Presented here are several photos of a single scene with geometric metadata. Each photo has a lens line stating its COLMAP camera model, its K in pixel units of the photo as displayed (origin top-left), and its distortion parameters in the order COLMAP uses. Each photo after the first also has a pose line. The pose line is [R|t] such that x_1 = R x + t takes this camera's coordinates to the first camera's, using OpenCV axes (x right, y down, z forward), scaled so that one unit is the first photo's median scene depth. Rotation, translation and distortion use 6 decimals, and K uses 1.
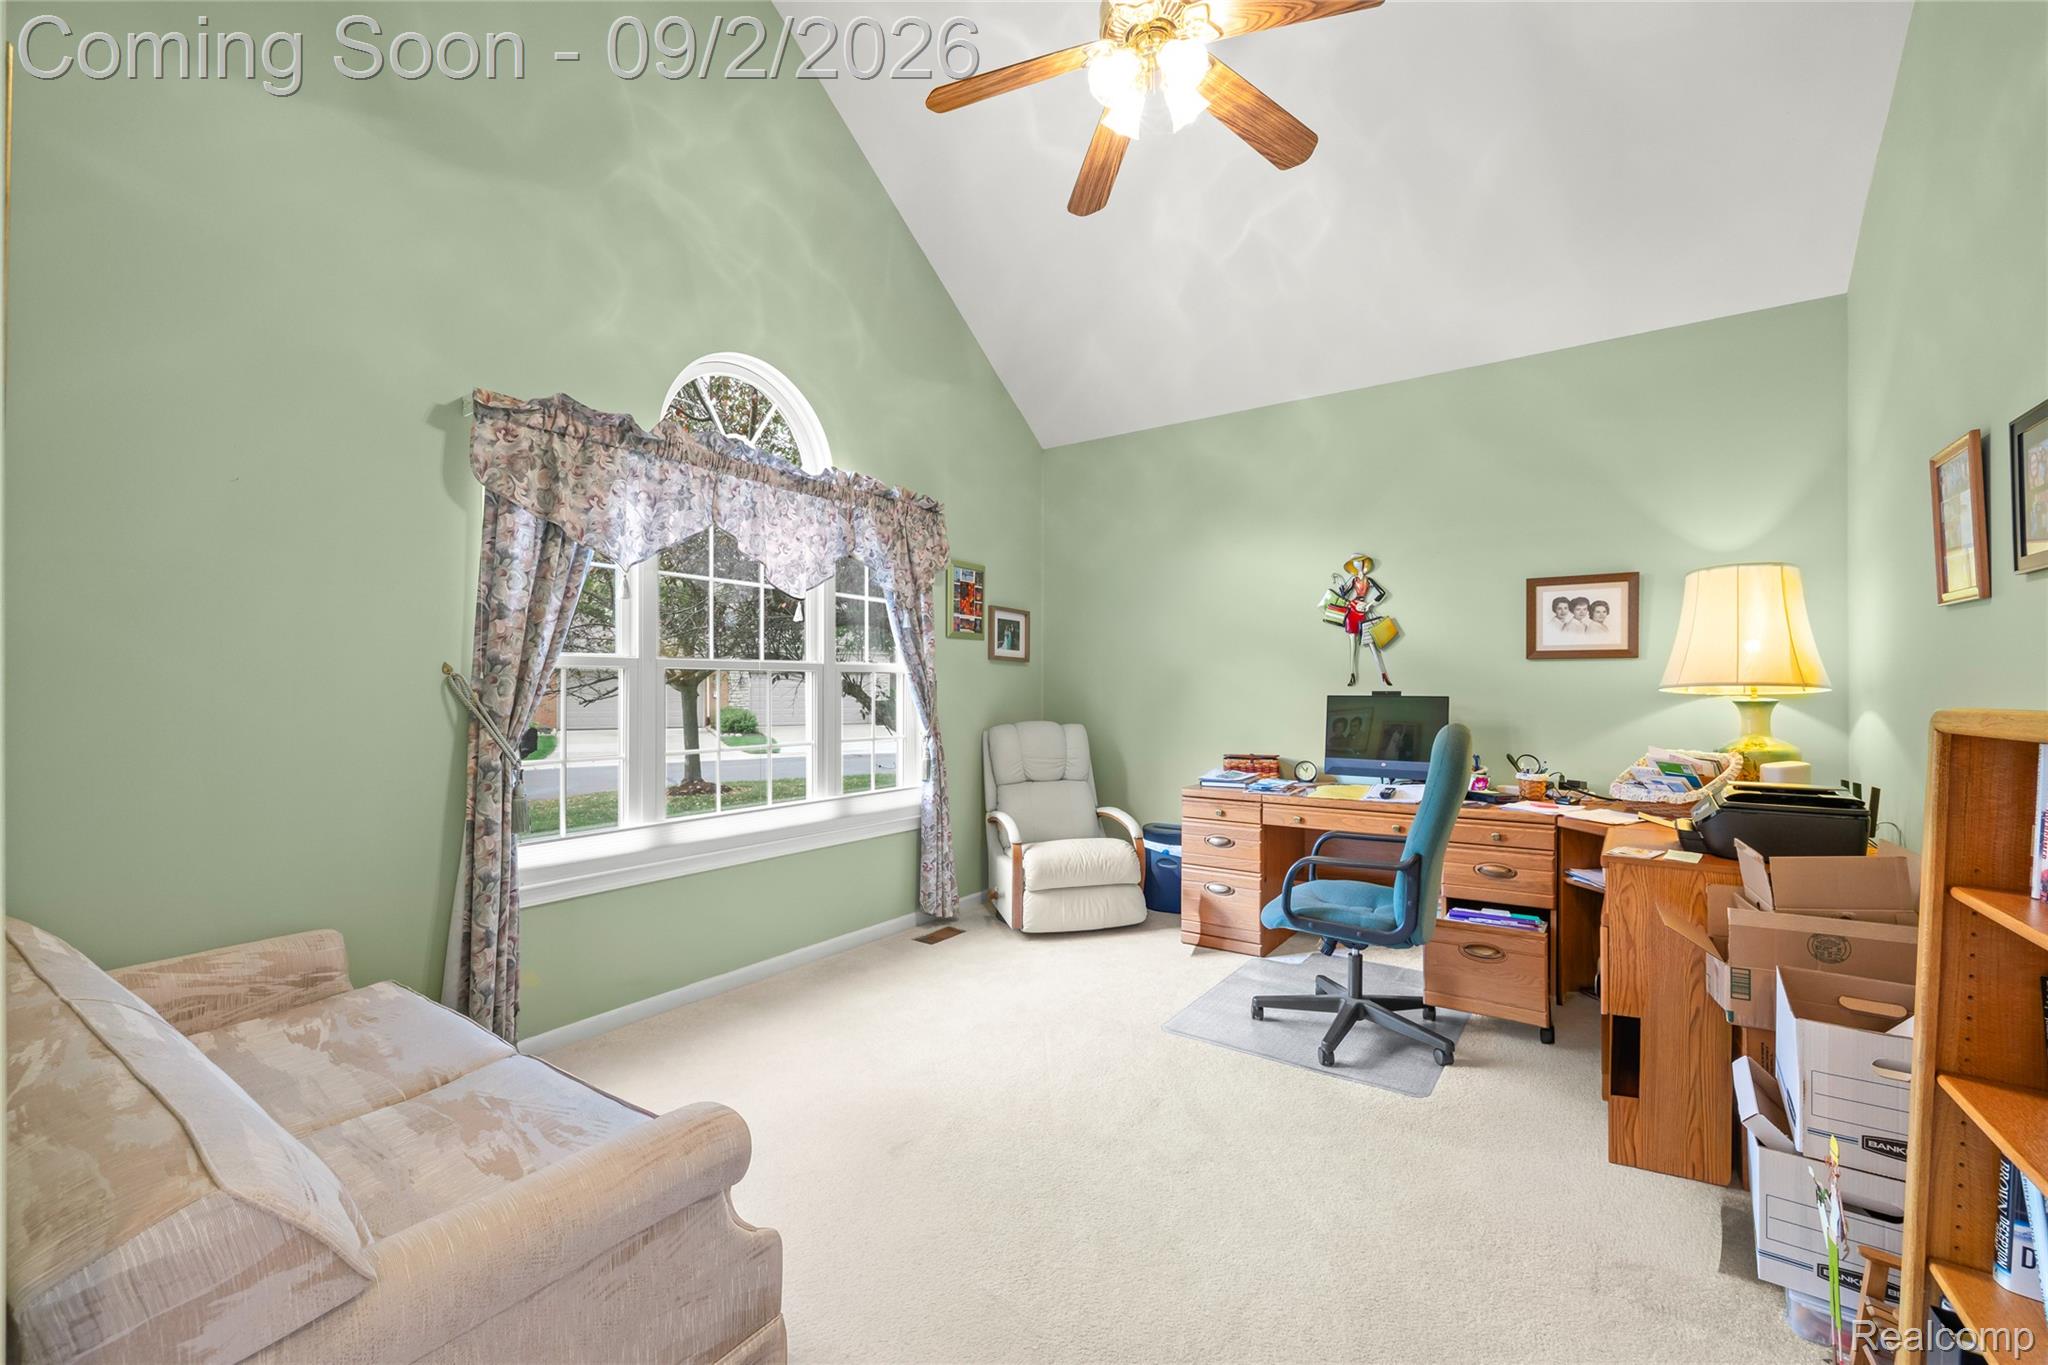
lens RADIAL K [[870.3, 0, 1027.3], [0, 870.3, 679.5], [0, 0, 1]] dist [0.011373, 0.000255]
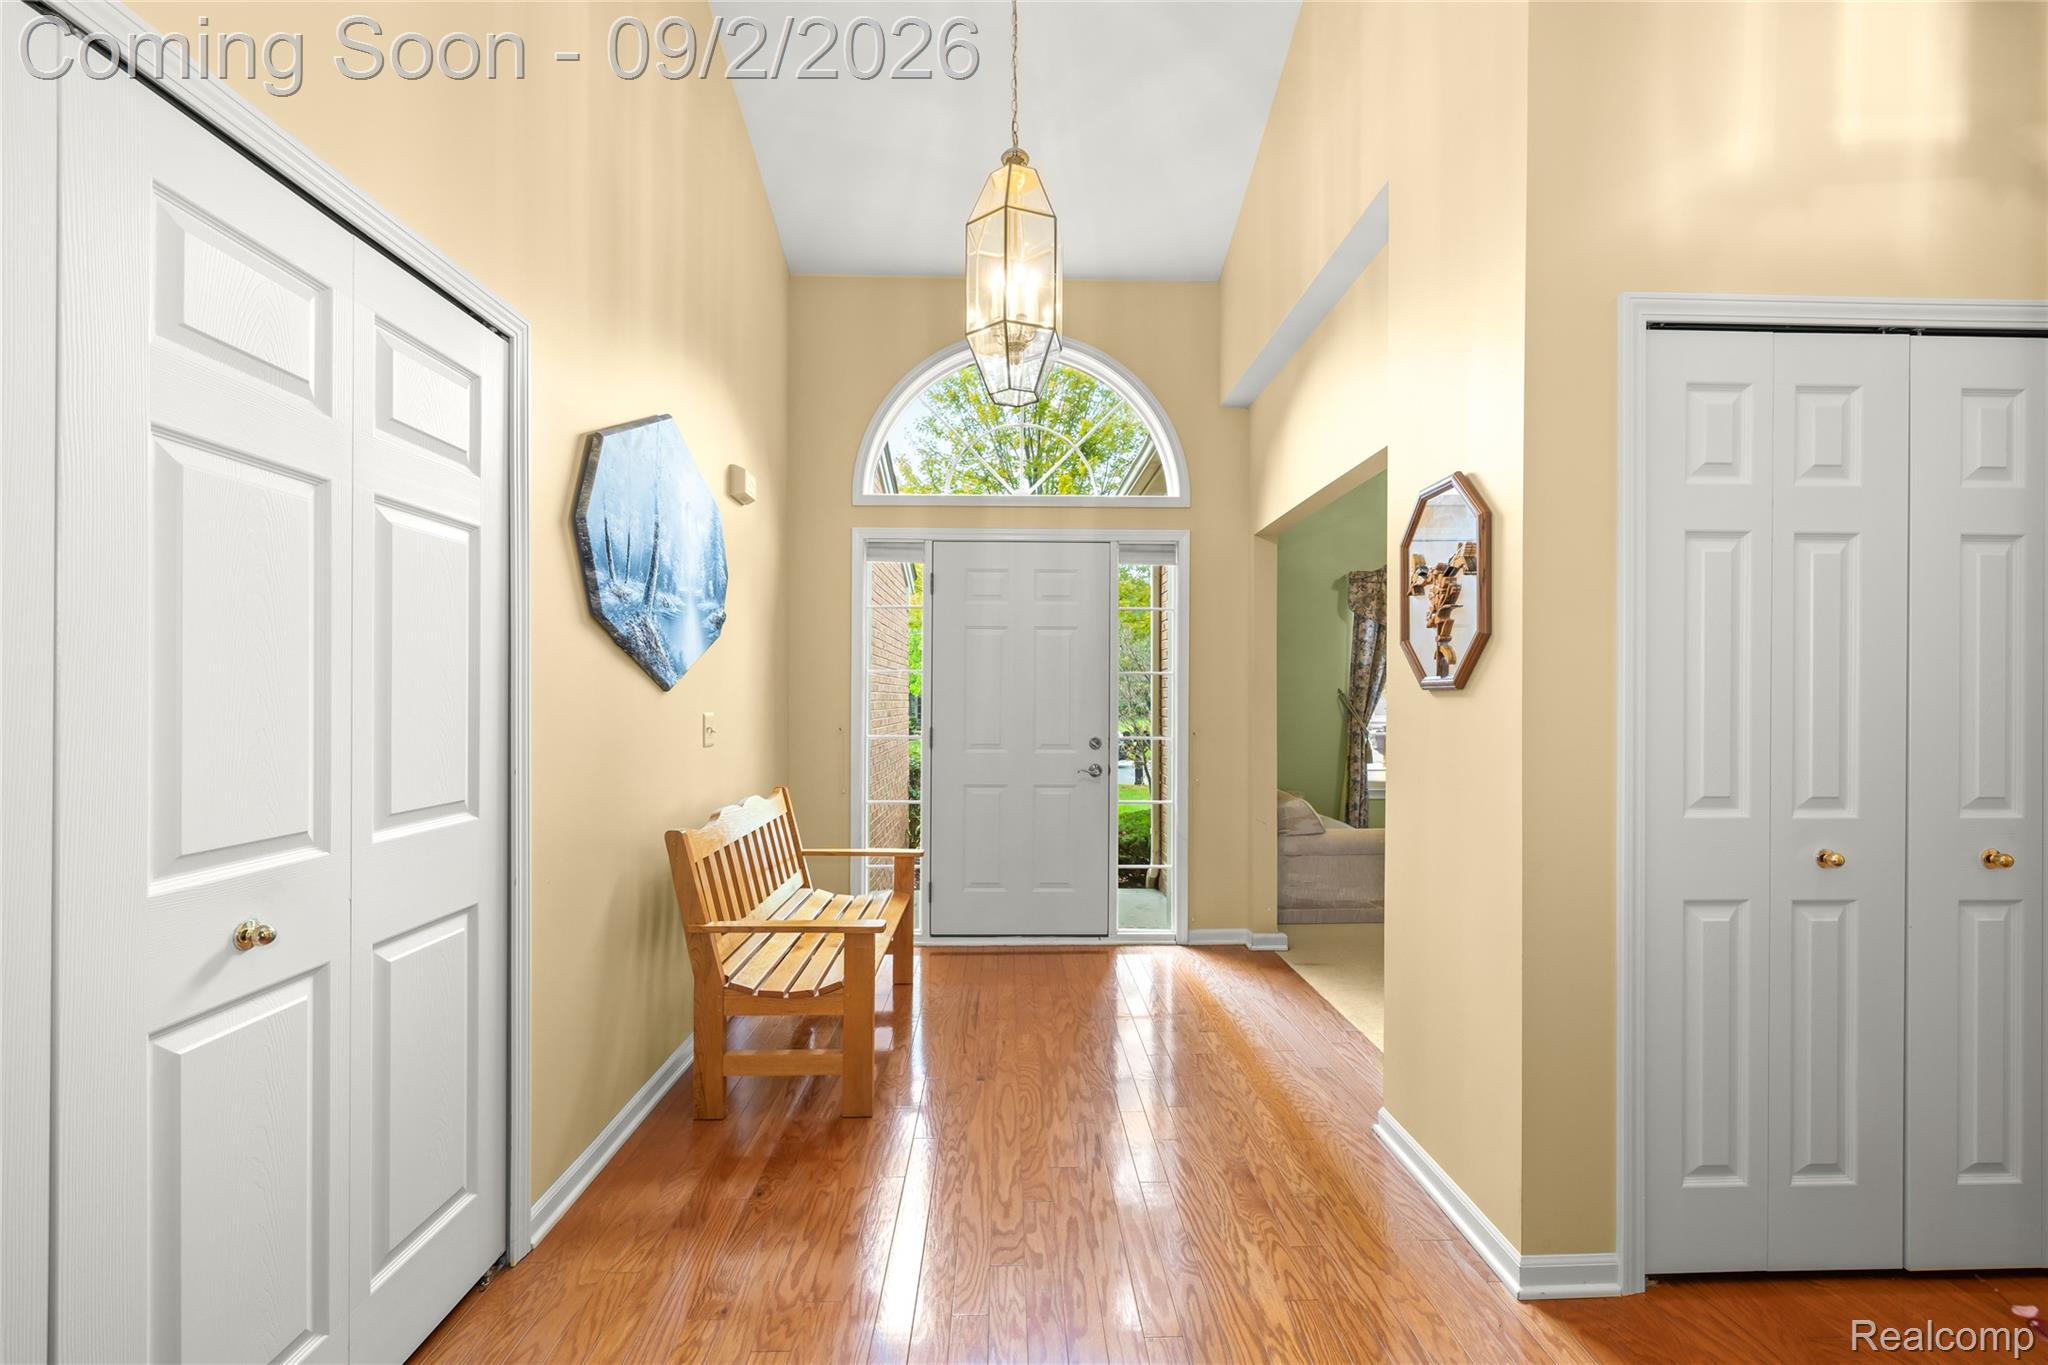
lens RADIAL K [[870.3, 0, 1024.6], [0, 870.3, 682.9], [0, 0, 1]] dist [0.011373, 0.000255]
pose [[0.604530, -0.002077, -0.796580, 0.680258], [0.002891, 0.999996, -0.000413, -0.035471], [0.796577, -0.002053, 0.604533, -1.073187]]
